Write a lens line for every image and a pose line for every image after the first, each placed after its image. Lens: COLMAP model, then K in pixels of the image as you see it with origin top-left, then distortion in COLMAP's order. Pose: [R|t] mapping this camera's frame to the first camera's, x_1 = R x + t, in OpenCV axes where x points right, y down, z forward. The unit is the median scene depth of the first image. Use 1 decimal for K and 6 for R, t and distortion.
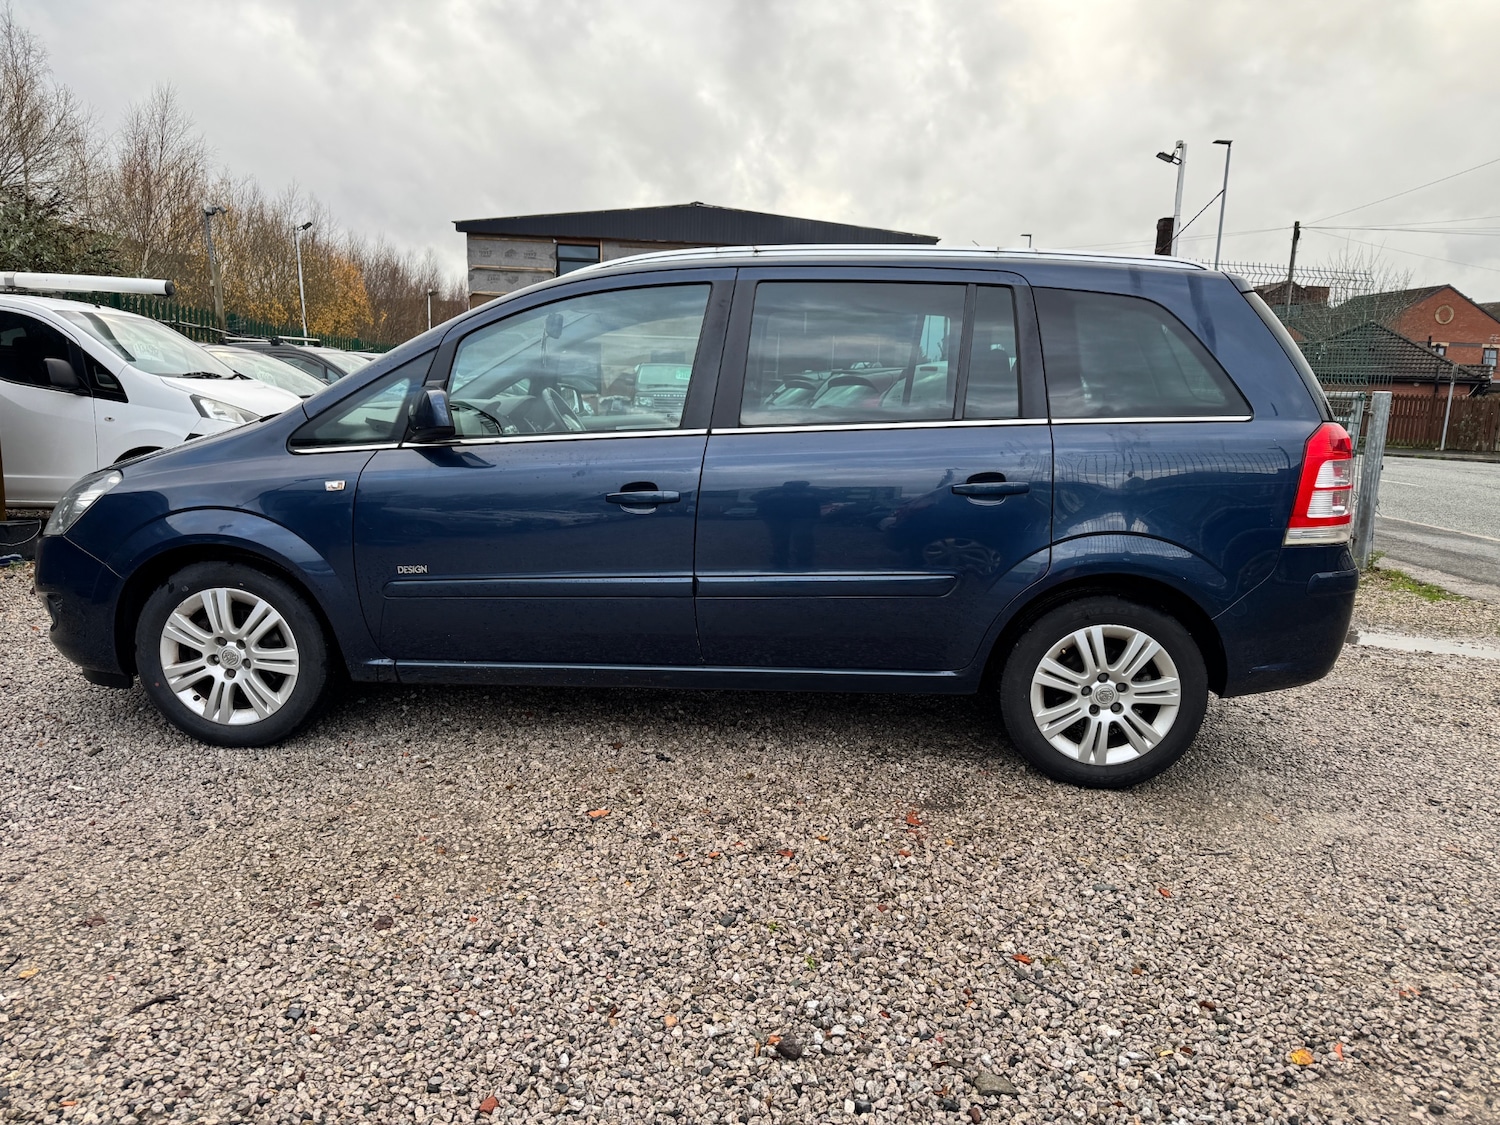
lens RADIAL K [[1082.9, 0, 758.5], [0, 1082.9, 567.2], [0, 0, 1]] dist [0.006721, -0.009622]
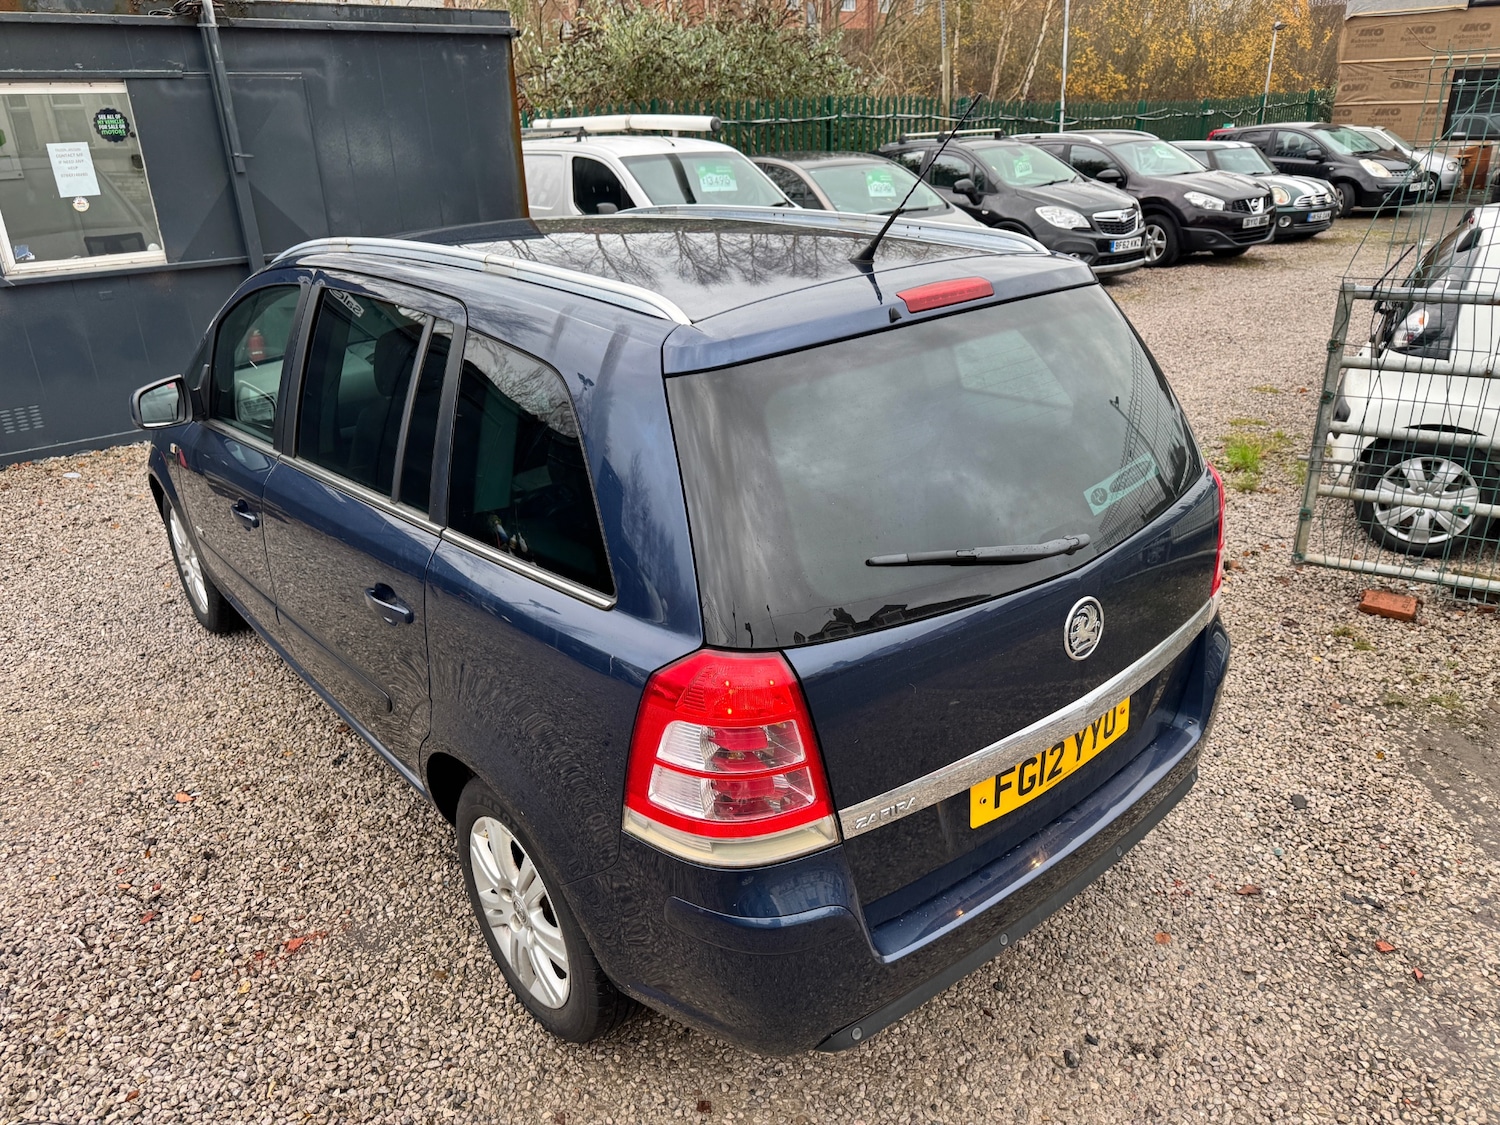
lens RADIAL K [[1082.9, 0, 758.5], [0, 1082.9, 567.2], [0, 0, 1]] dist [0.006721, -0.009622]
pose [[0.670167, 0.240536, -0.702153, 0.109617], [-0.070167, 0.962325, 0.262693, -0.037975], [0.738886, -0.126780, 0.661796, 0.082886]]
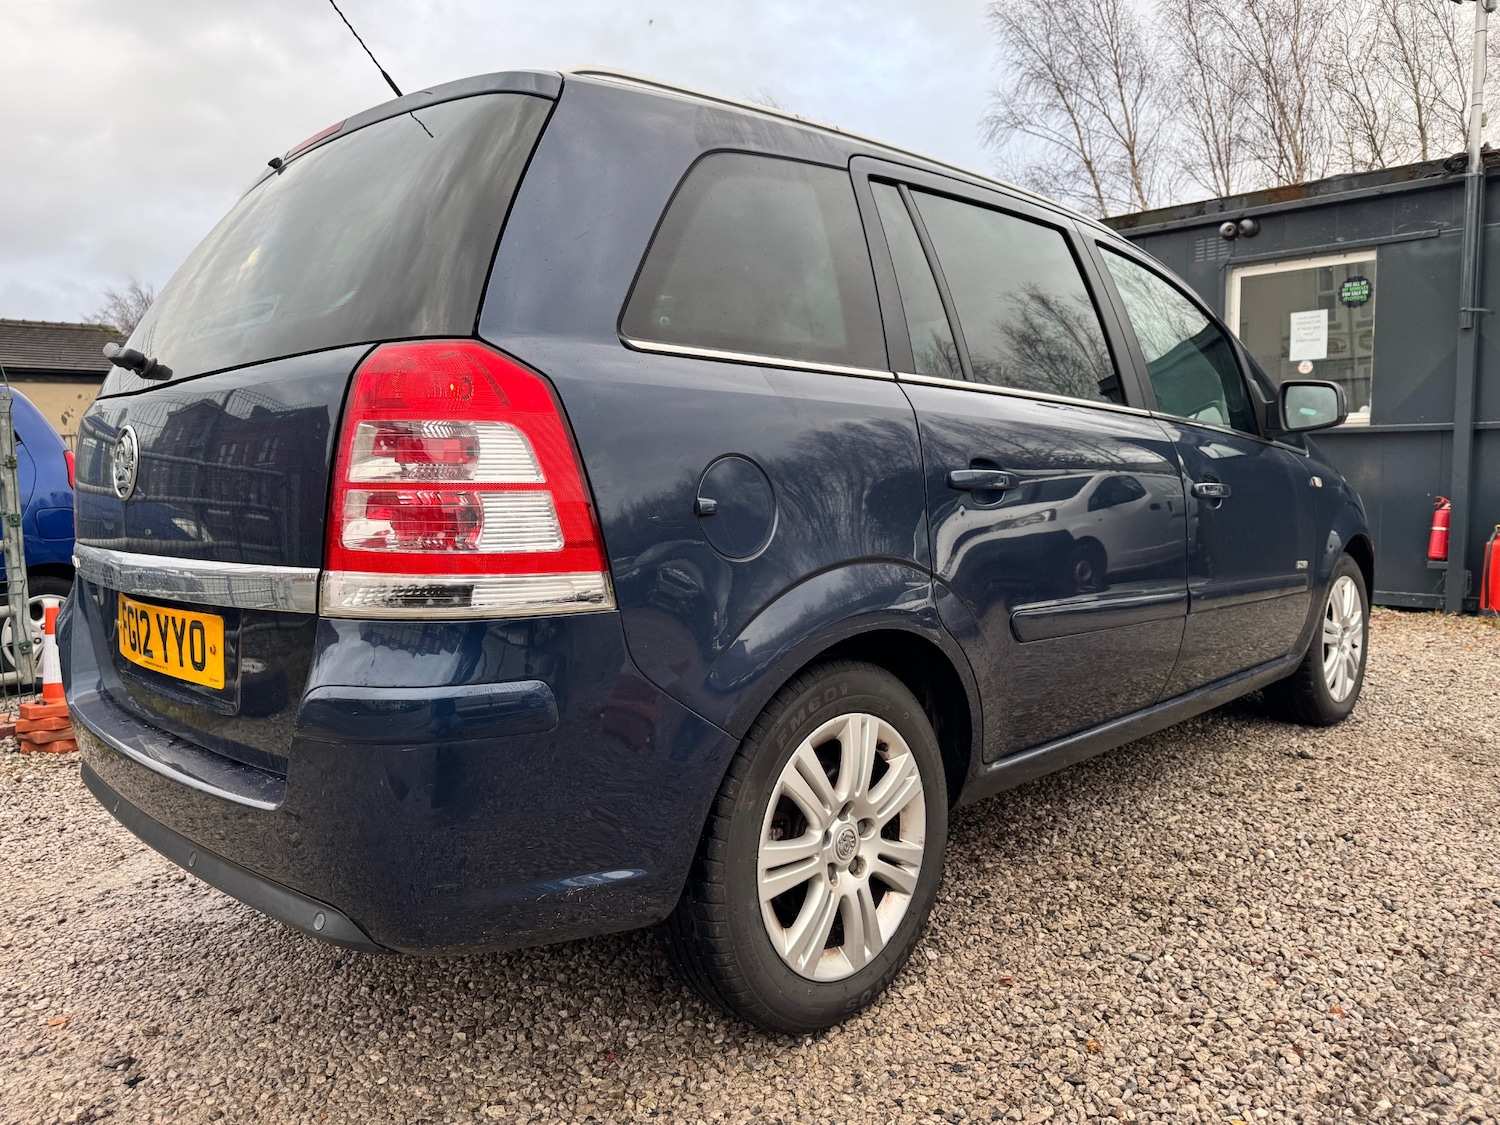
lens RADIAL K [[1082.9, 0, 758.5], [0, 1082.9, 567.2], [0, 0, 1]] dist [0.006721, -0.009622]
pose [[-0.675006, 0.049600, -0.736143, 0.095311], [-0.120920, 0.976810, 0.176693, -0.025482], [0.727836, 0.208283, -0.653355, 0.221945]]
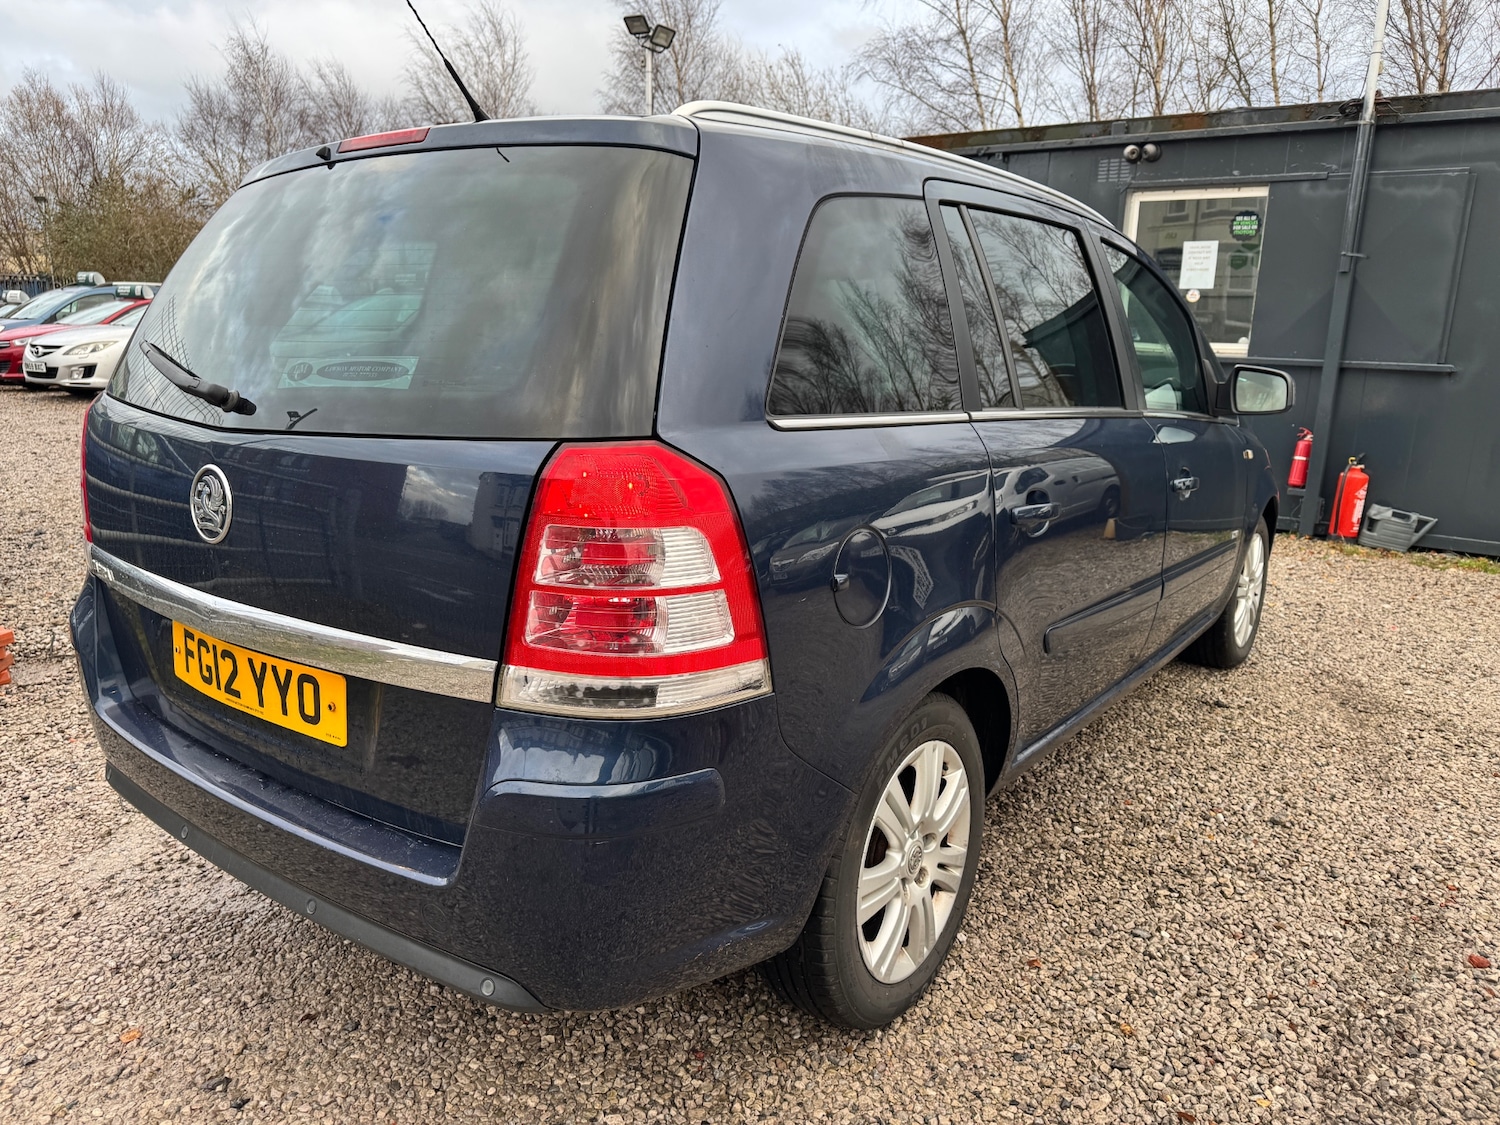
lens RADIAL K [[1084.8, 0, 746.3], [0, 1084.8, 566.8], [0, 0, 1]] dist [0.003887, -0.004963]
pose [[-0.568110, 0.137115, -0.811450, 0.106336], [-0.173582, 0.943874, 0.281019, -0.034786], [0.804438, 0.300503, -0.512423, 0.207853]]
